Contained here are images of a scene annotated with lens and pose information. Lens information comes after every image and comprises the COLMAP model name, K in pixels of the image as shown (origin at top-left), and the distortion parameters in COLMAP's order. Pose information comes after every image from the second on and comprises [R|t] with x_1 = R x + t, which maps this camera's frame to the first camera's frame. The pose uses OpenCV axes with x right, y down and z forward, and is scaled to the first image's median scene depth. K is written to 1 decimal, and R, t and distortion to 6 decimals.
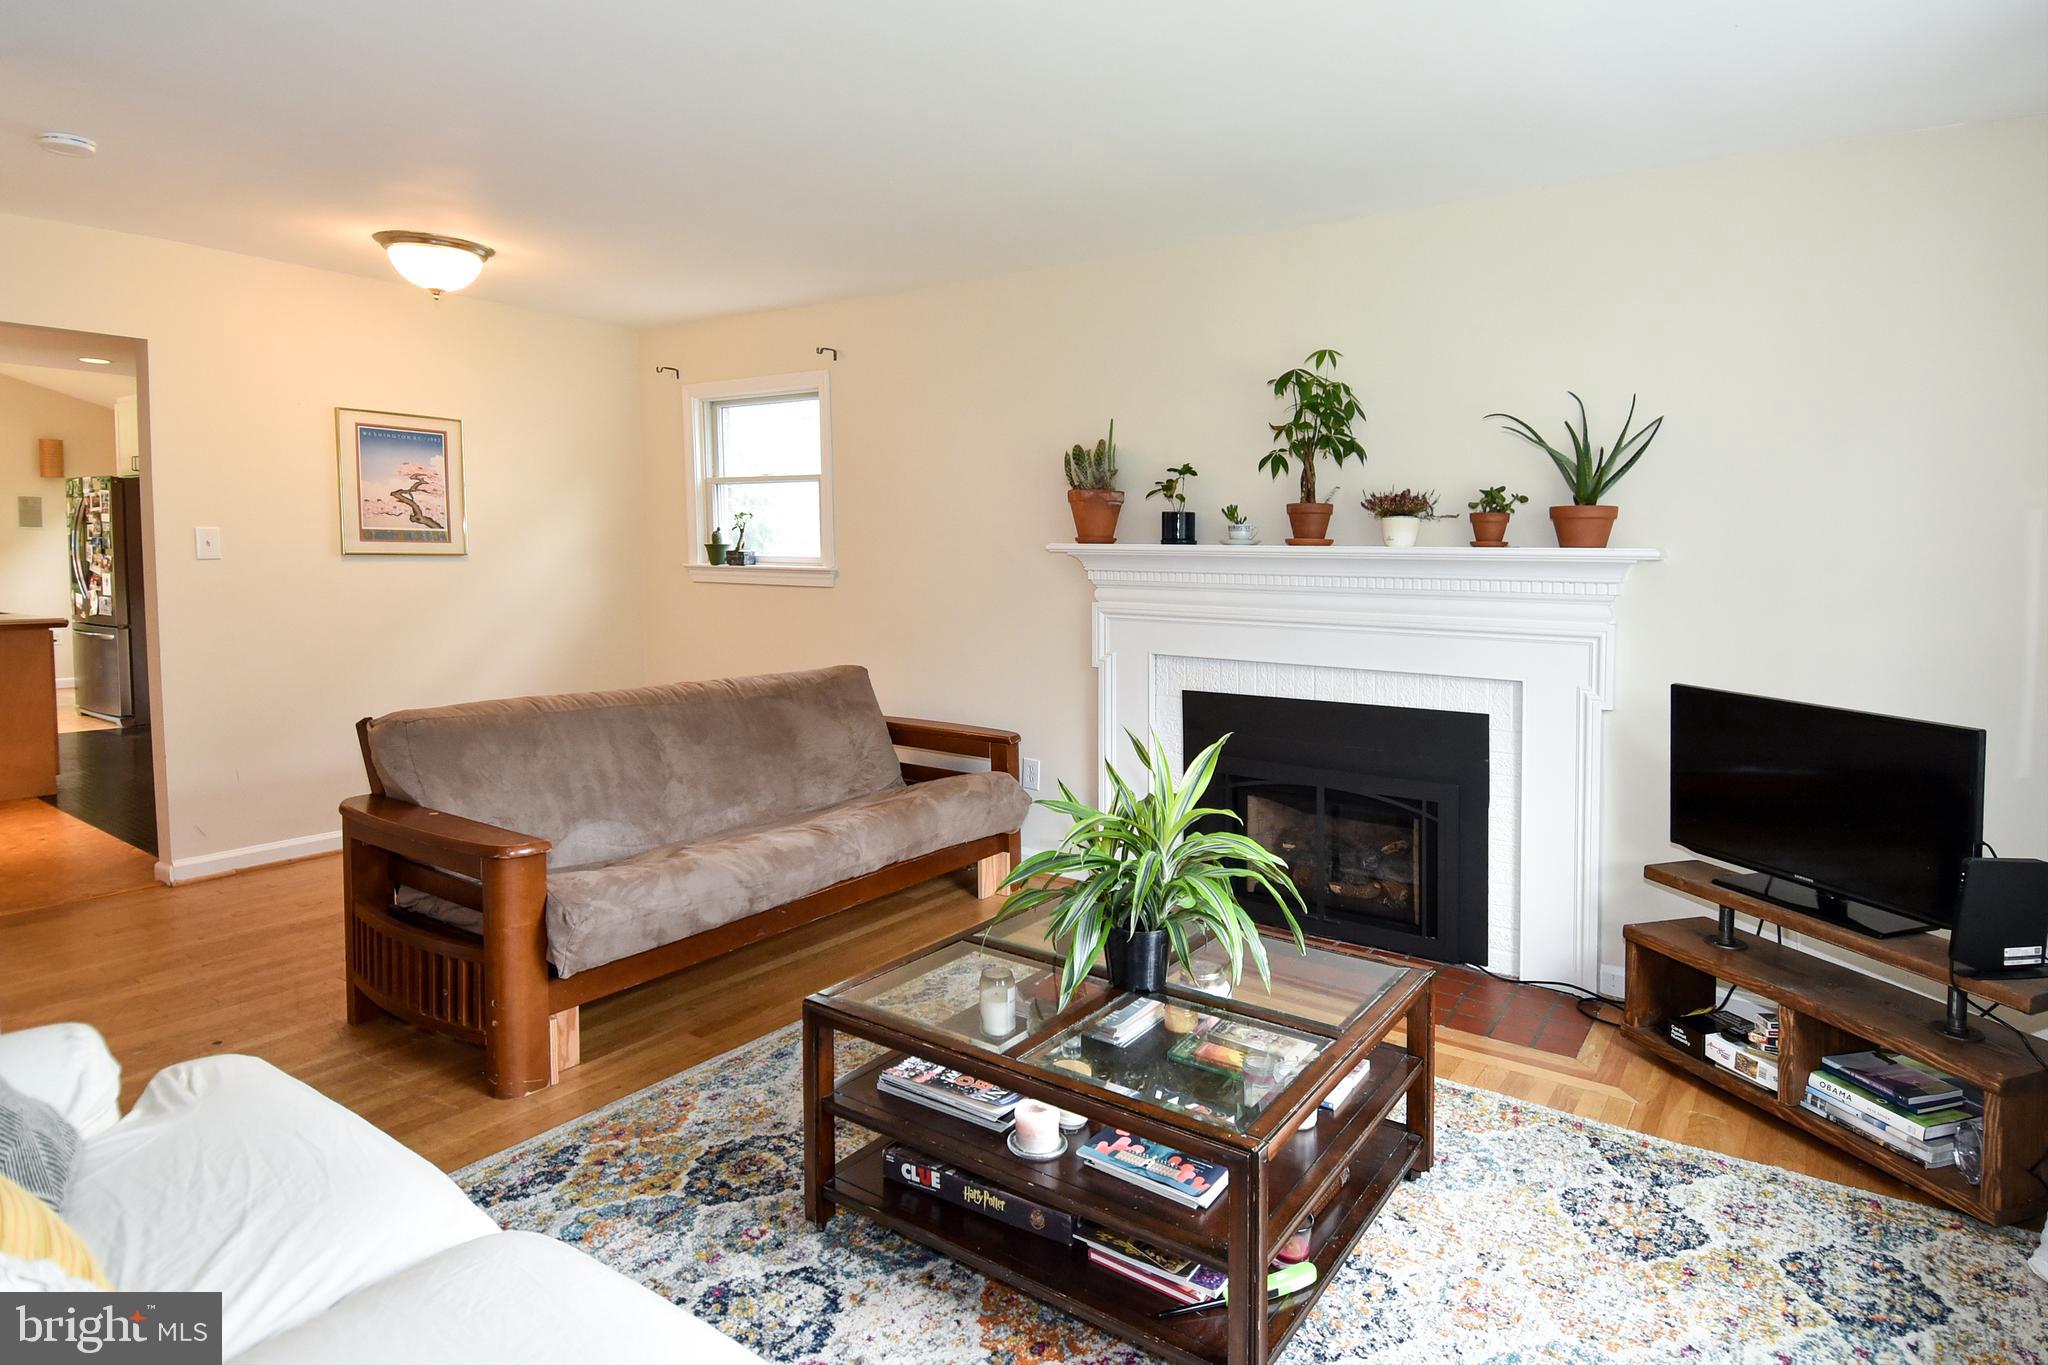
lens RADIAL K [[1130.2, 0, 1007.2], [0, 1130.2, 645.3], [0, 0, 1]] dist [0.048082, -0.047238]
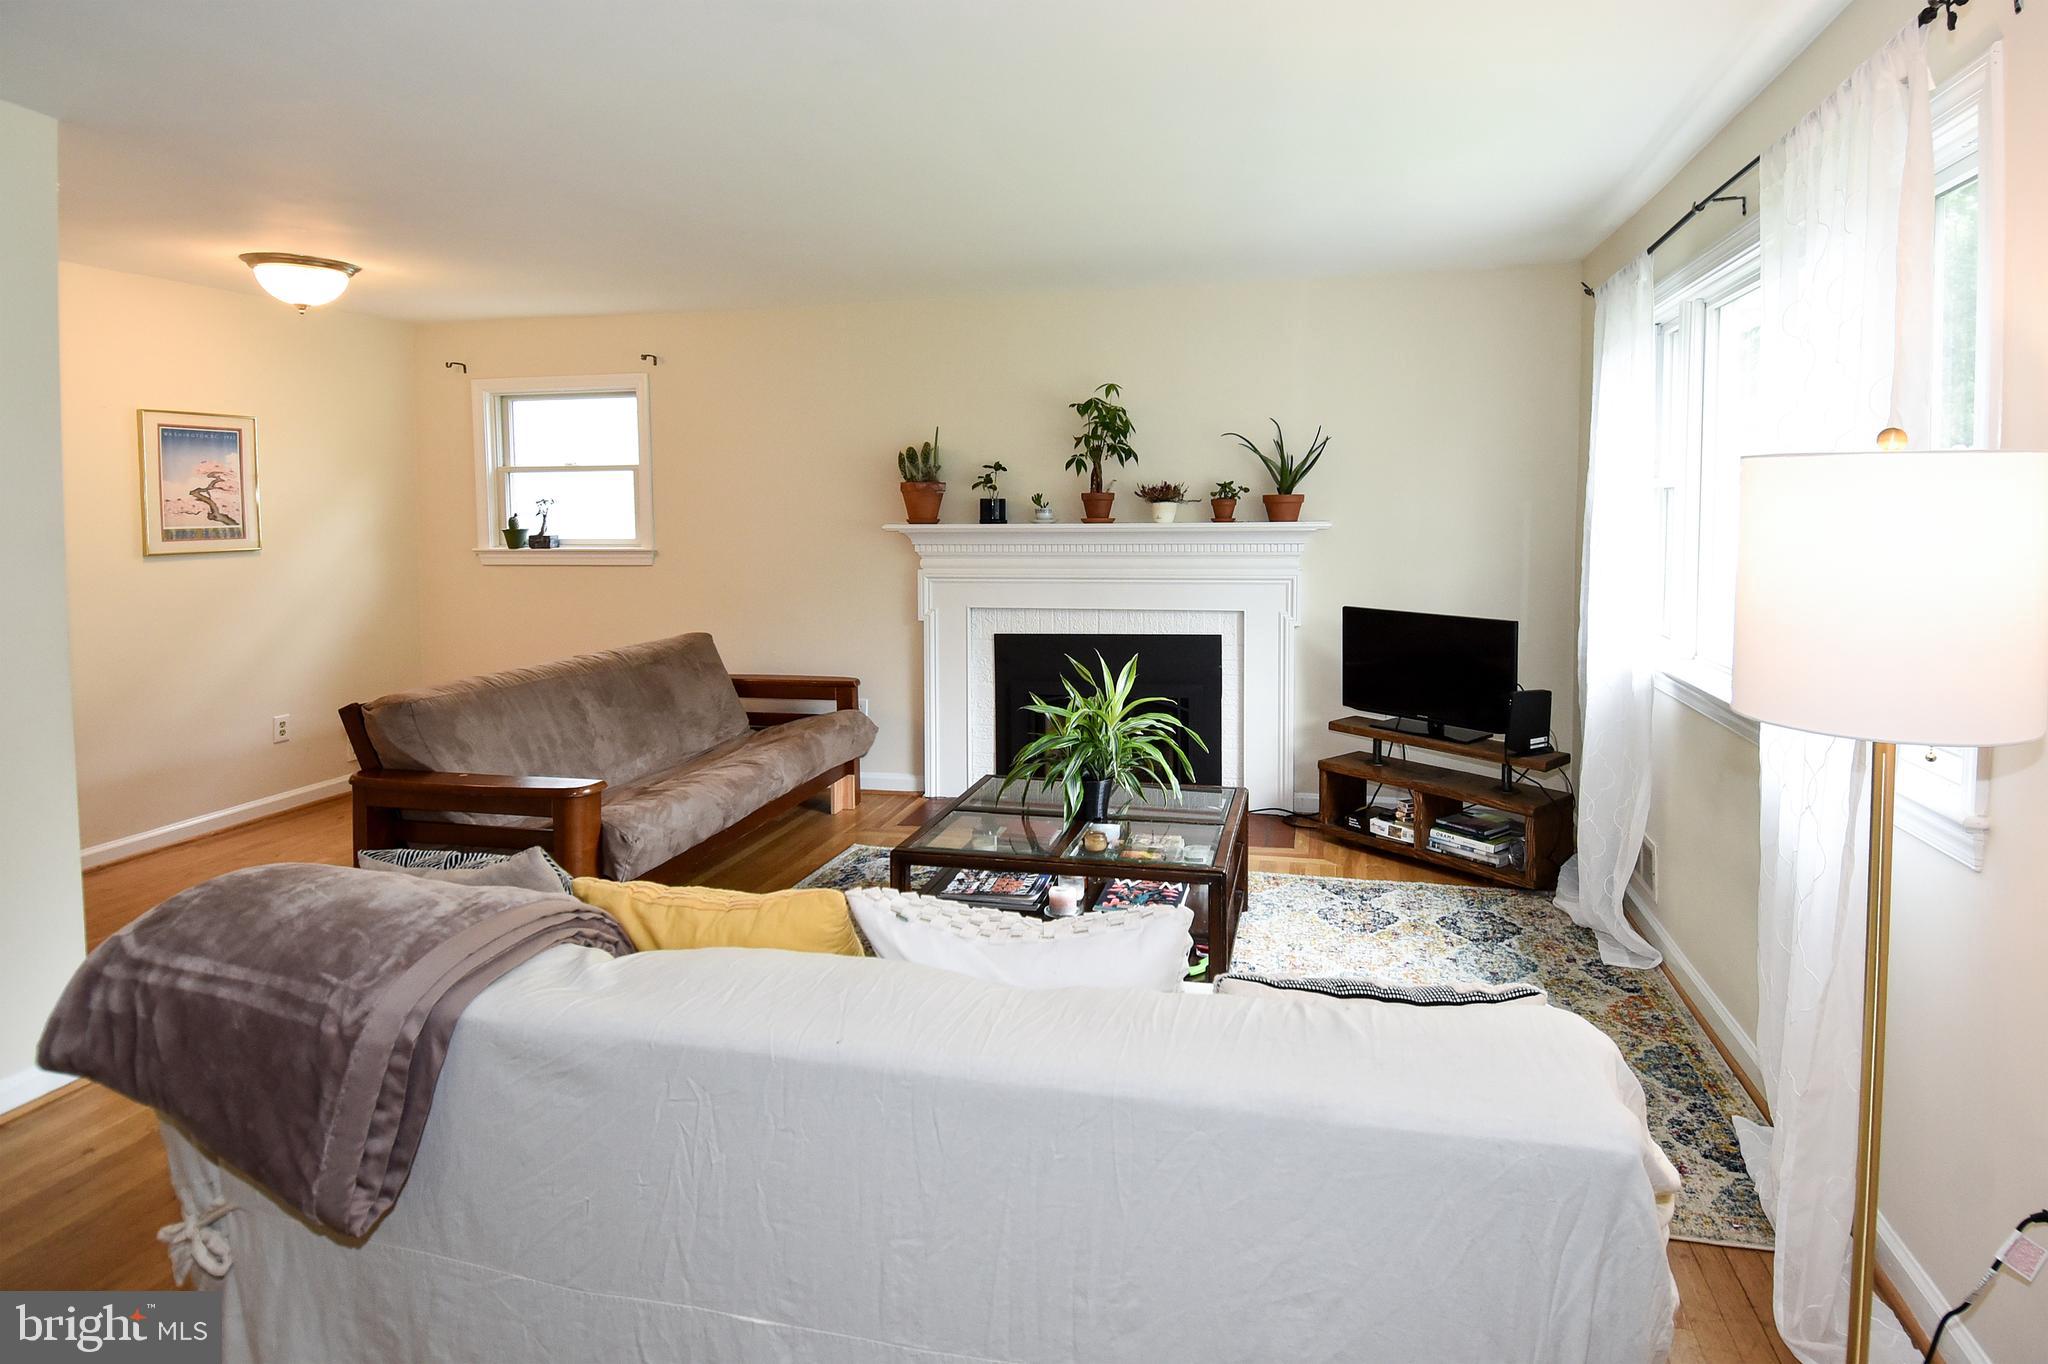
lens RADIAL K [[1067.7, 0, 1008.9], [0, 1067.7, 661.0], [0, 0, 1]] dist [0.041410, -0.046270]
pose [[0.945671, -0.073950, 0.316603, -0.278569], [0.055591, 0.996227, 0.066646, -0.013727], [-0.320336, -0.045425, 0.946214, -0.222145]]
